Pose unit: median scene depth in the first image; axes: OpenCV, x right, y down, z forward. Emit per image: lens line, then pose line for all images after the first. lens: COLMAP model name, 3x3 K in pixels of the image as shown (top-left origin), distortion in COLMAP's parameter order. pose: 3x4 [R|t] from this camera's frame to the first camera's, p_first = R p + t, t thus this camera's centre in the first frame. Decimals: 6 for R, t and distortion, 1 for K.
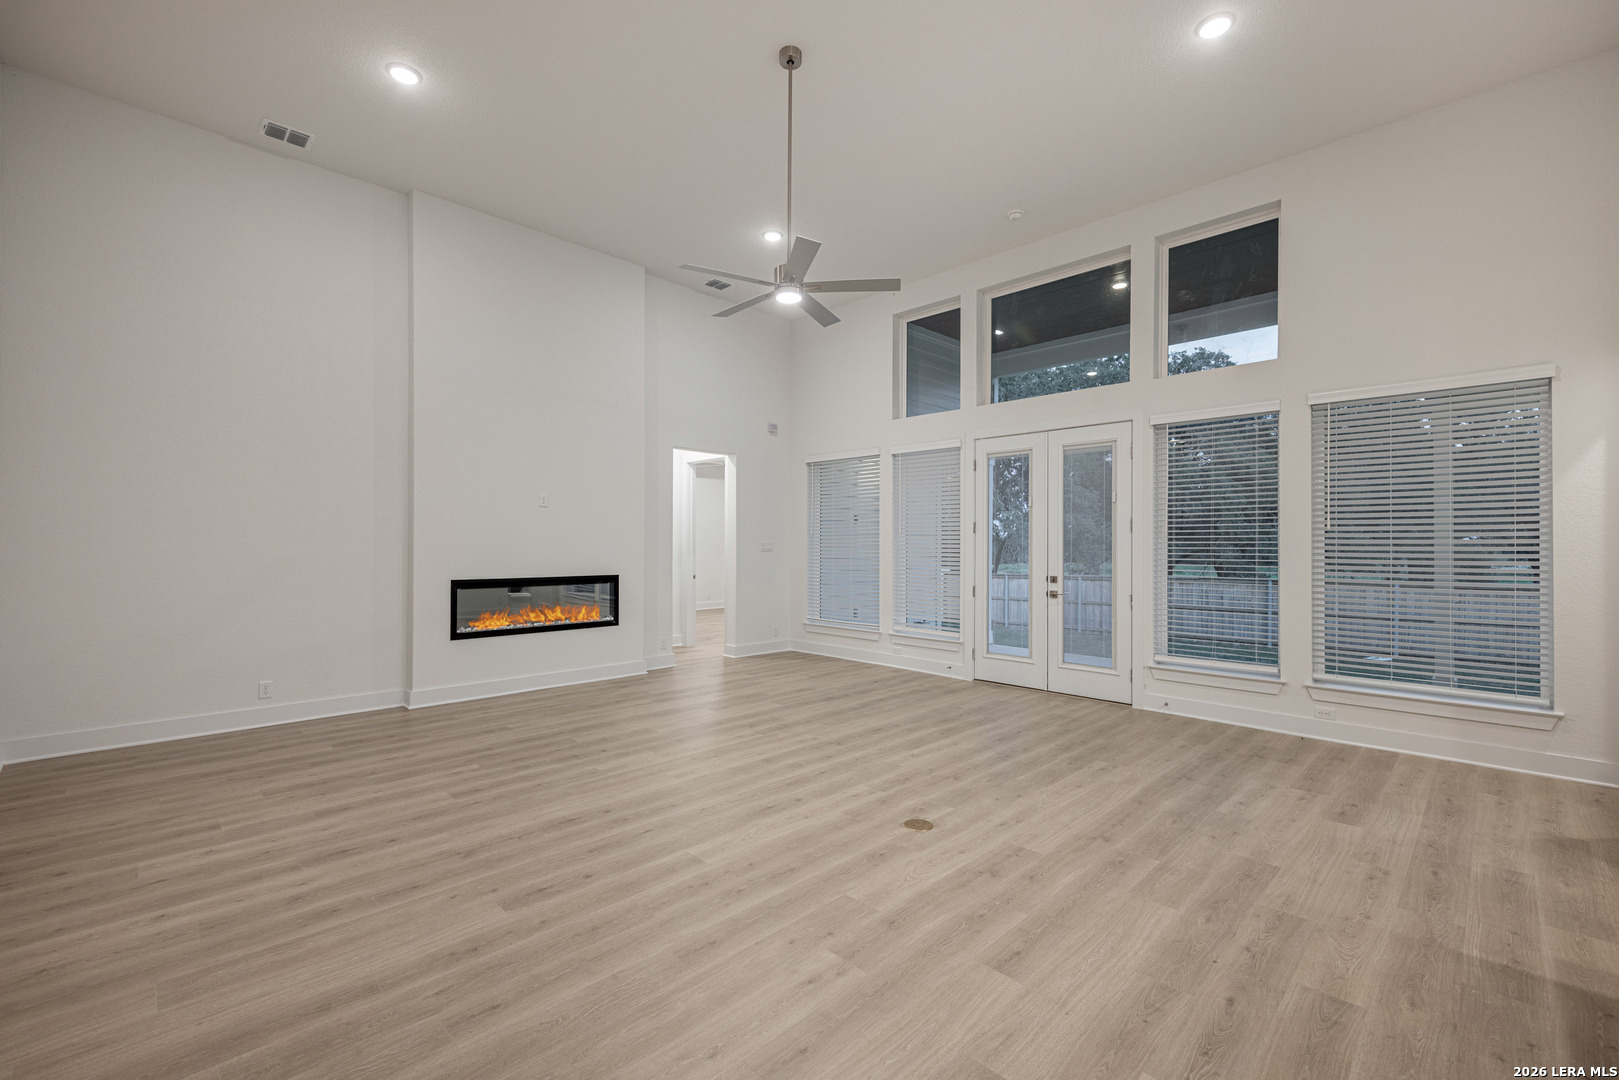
lens RADIAL K [[693.8, 0, 814.4], [0, 693.8, 541.3], [0, 0, 1]] dist [0.012548, -0.003349]
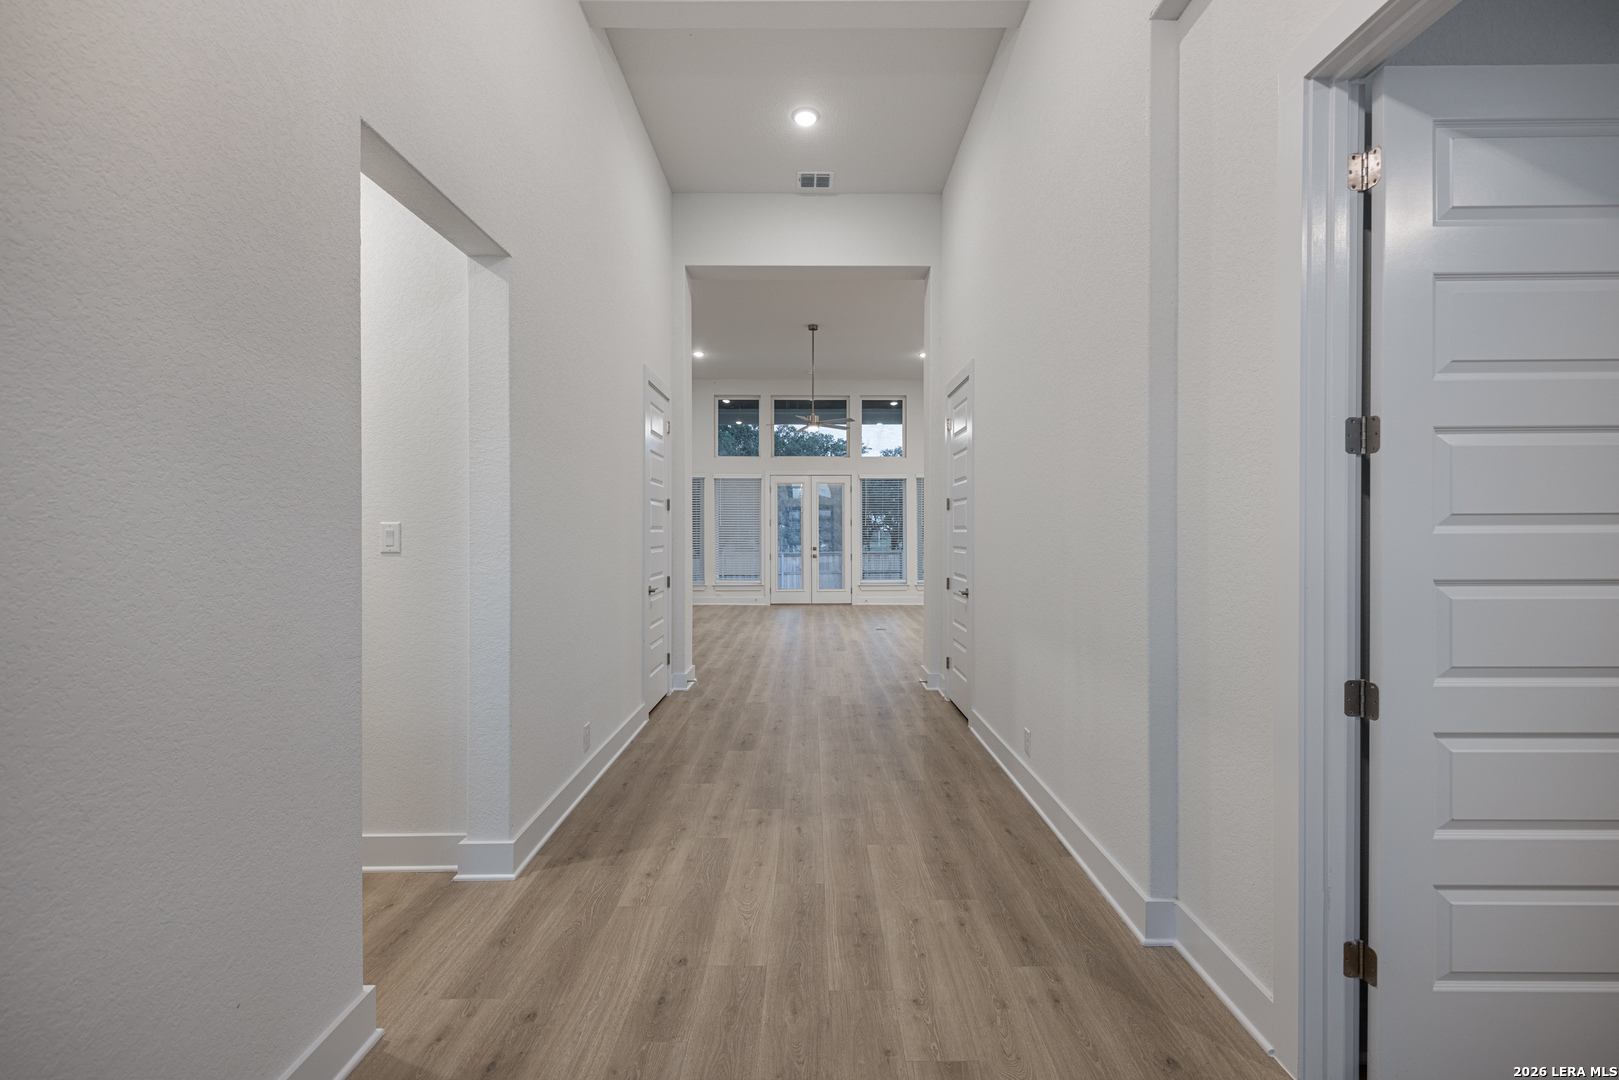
lens RADIAL K [[693.8, 0, 809.3], [0, 693.8, 536.3], [0, 0, 1]] dist [0.012548, -0.003349]
pose [[0.701516, -0.009352, 0.712593, -1.426481], [0.001268, 0.999929, 0.011875, -0.007275], [-0.712653, -0.007426, 0.701477, -0.532809]]
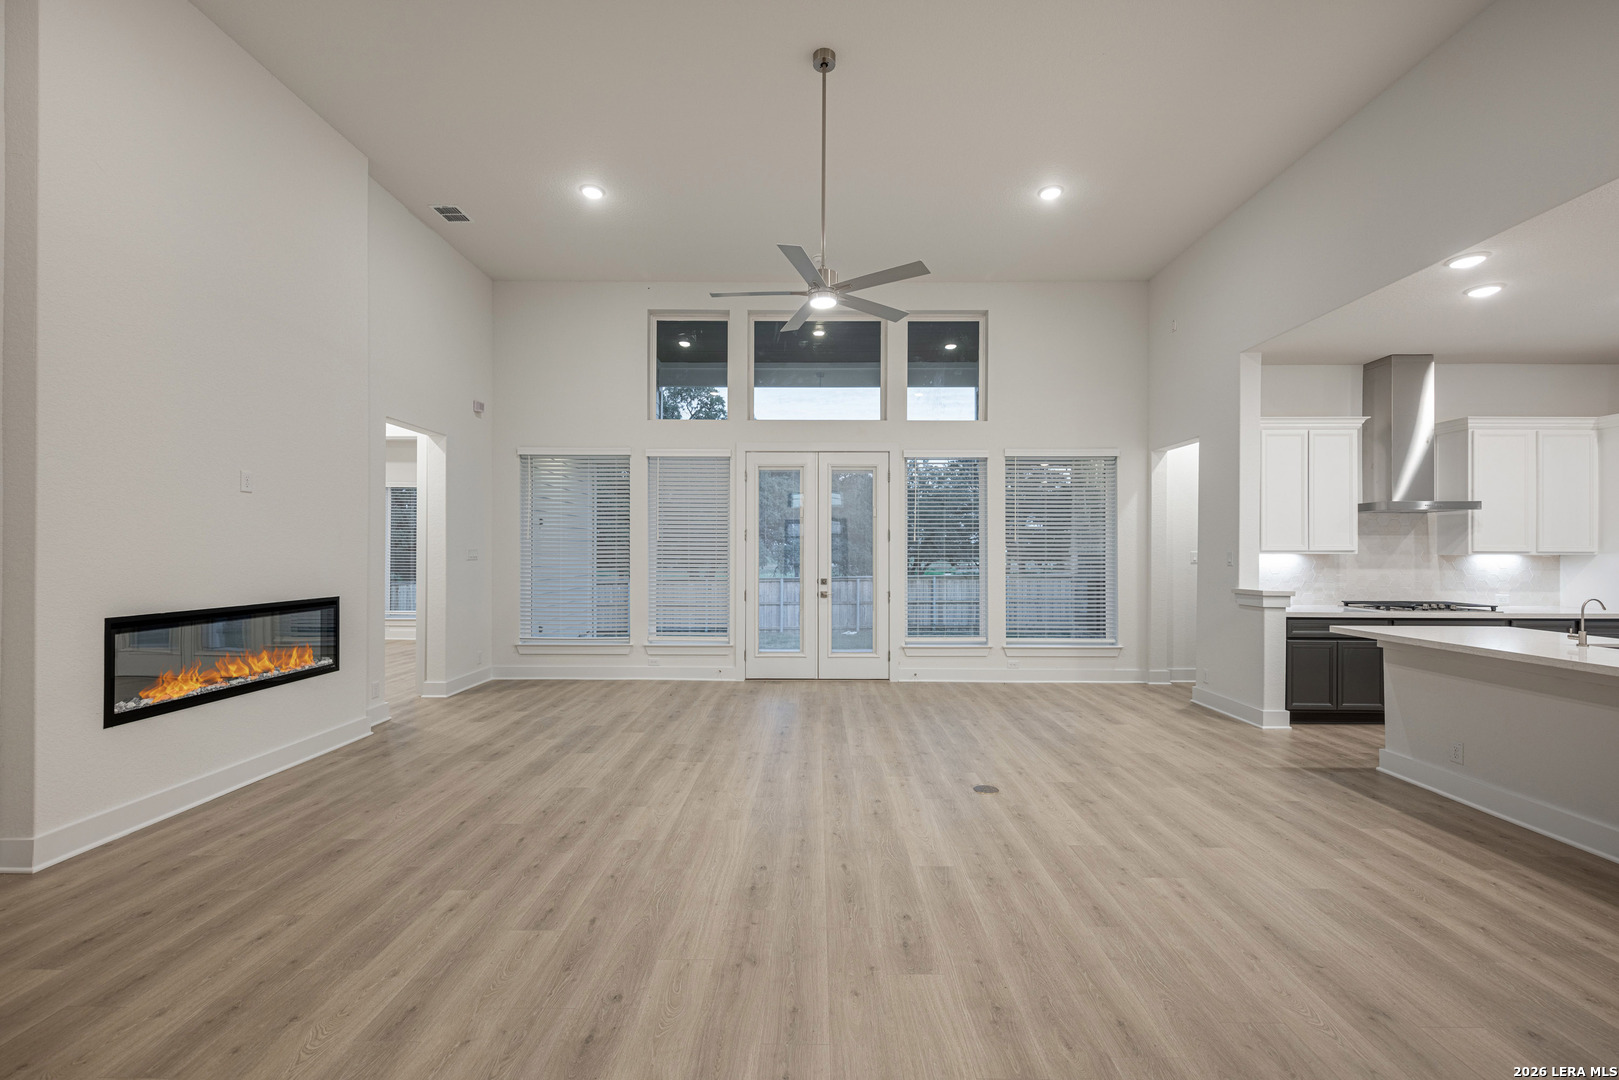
lens RADIAL K [[693.8, 0, 813.2], [0, 693.8, 544.4], [0, 0, 1]] dist [0.012548, -0.003349]
pose [[0.705103, 0.005365, 0.709084, -0.618110], [-0.003295, 0.999985, -0.004290, -0.002065], [-0.709097, 0.000688, 0.705111, 0.257501]]
